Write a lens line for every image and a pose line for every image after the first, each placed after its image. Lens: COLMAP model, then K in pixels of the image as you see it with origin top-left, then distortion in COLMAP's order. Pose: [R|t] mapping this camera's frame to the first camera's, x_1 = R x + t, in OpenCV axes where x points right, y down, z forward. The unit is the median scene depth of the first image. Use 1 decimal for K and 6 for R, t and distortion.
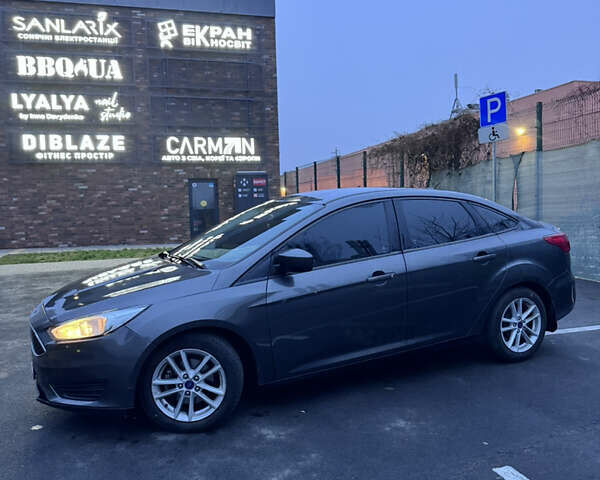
lens RADIAL K [[547.8, 0, 298.3], [0, 547.8, 241.0], [0, 0, 1]] dist [0.005782, 0.000000]
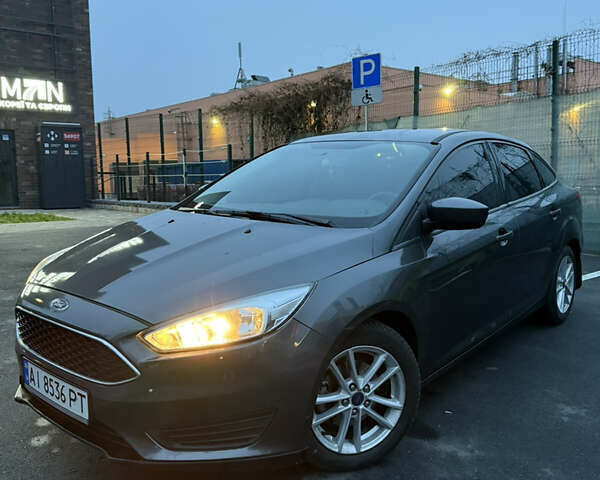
lens RADIAL K [[547.8, 0, 299.0], [0, 547.8, 252.0], [0, 0, 1]] dist [0.005782, 0.000000]
pose [[0.918693, -0.025836, 0.394127, -0.148189], [-0.003703, 0.997251, 0.074004, 0.010333], [-0.394955, -0.069447, 0.916072, 0.123200]]
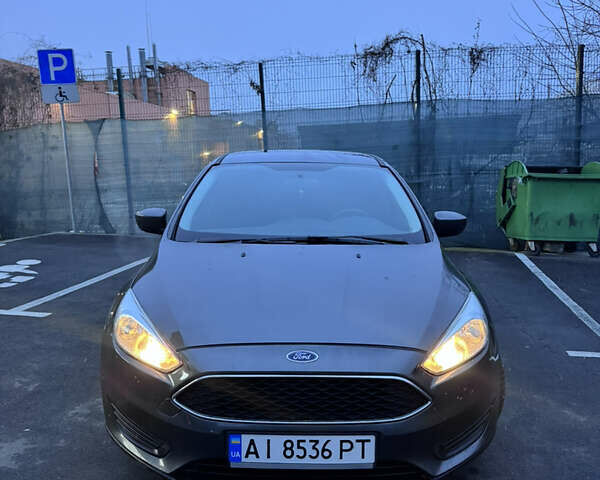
lens RADIAL K [[547.8, 0, 299.4], [0, 547.8, 240.3], [0, 0, 1]] dist [0.005782, 0.000000]
pose [[0.442424, -0.090365, 0.892242, -0.291232], [0.048381, 0.995867, 0.076870, -0.006257], [-0.895500, 0.009158, 0.444967, 0.241974]]
